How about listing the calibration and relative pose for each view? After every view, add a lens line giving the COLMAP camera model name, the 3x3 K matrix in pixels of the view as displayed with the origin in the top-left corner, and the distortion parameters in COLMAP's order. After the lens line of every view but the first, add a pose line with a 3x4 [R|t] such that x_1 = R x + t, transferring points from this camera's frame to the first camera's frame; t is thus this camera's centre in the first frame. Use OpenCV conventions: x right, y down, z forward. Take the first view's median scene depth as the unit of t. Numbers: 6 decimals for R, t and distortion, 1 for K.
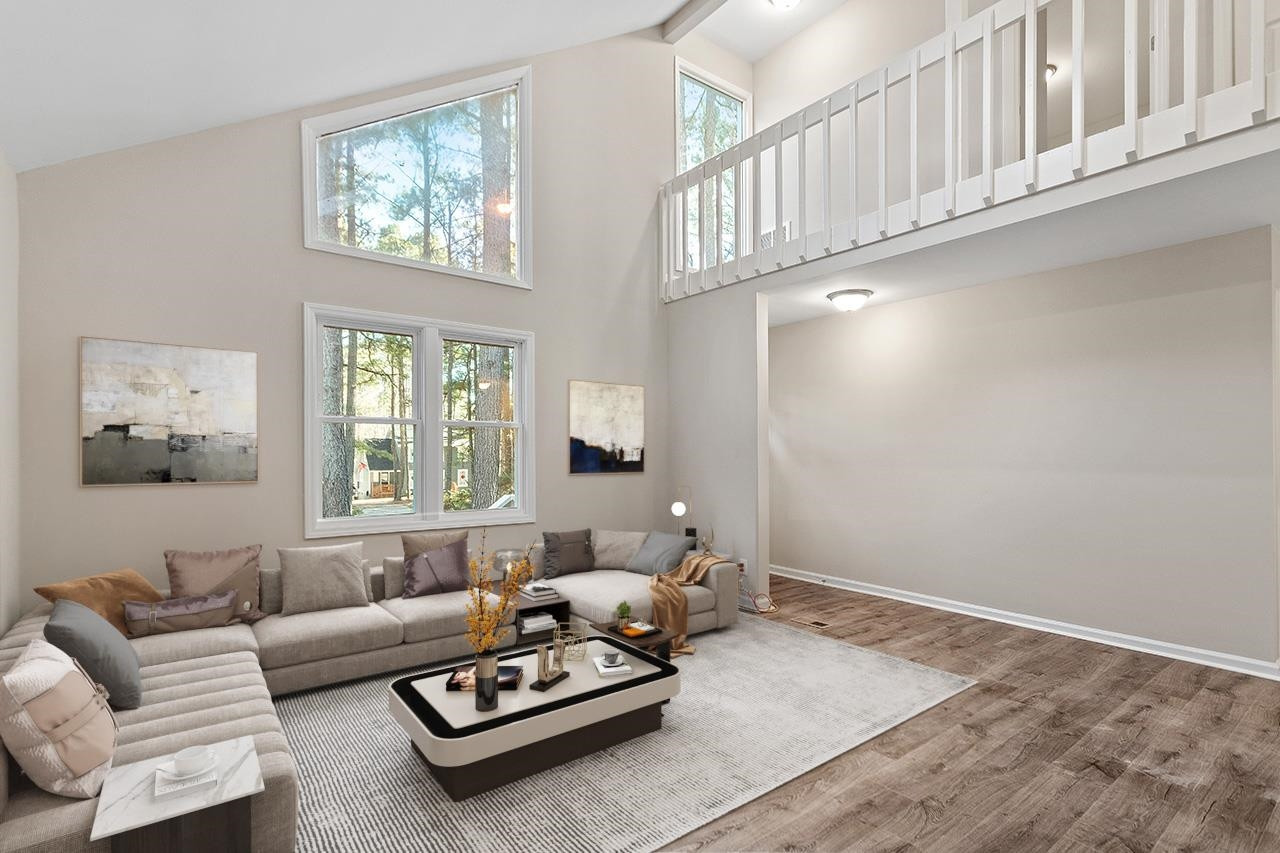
lens RADIAL K [[604.5, 0, 641.8], [0, 604.5, 423.6], [0, 0, 1]] dist [0.002563, 0.000573]
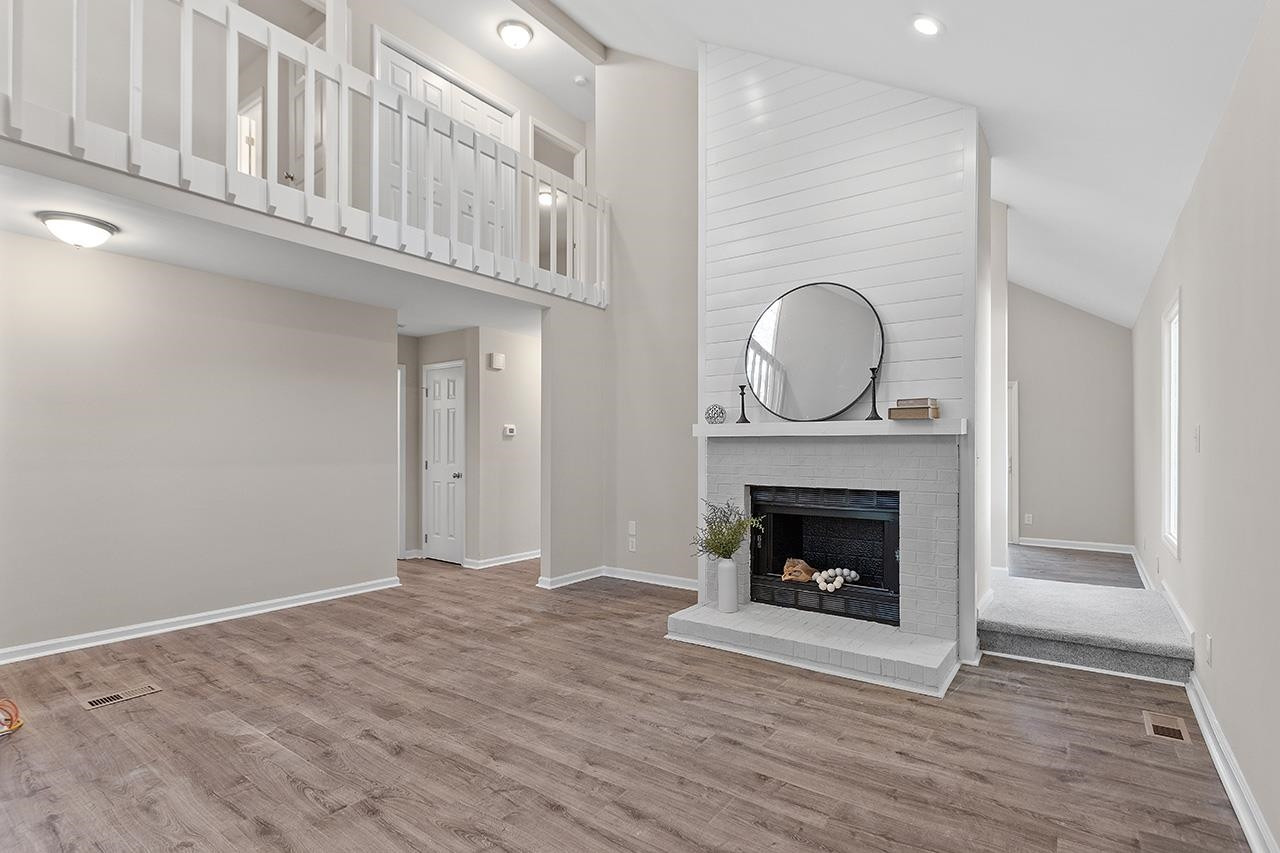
lens RADIAL K [[604.5, 0, 632.4], [0, 604.5, 451.1], [0, 0, 1]] dist [0.002563, 0.000573]
pose [[-0.265336, -0.004597, 0.964145, -0.677185], [-0.041226, 0.999128, -0.006582, 0.039479], [-0.963274, -0.041494, -0.265294, 0.804078]]
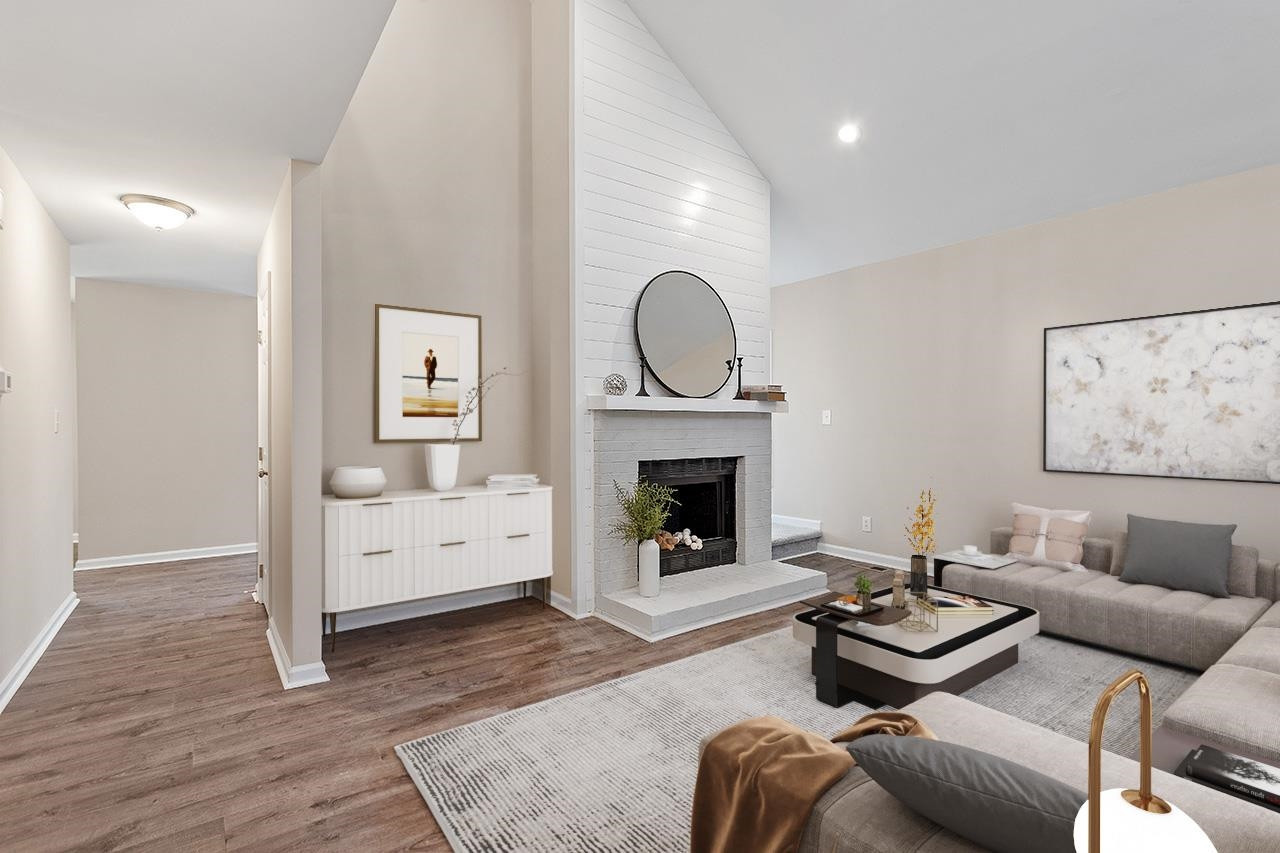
lens RADIAL K [[604.5, 0, 638.5], [0, 604.5, 427.5], [0, 0, 1]] dist [0.002563, 0.000573]
pose [[-0.999922, -0.002503, 0.012205, 0.409741], [-0.002997, 0.999171, -0.040592, 0.072956], [-0.012094, -0.040626, -0.999101, 1.418989]]
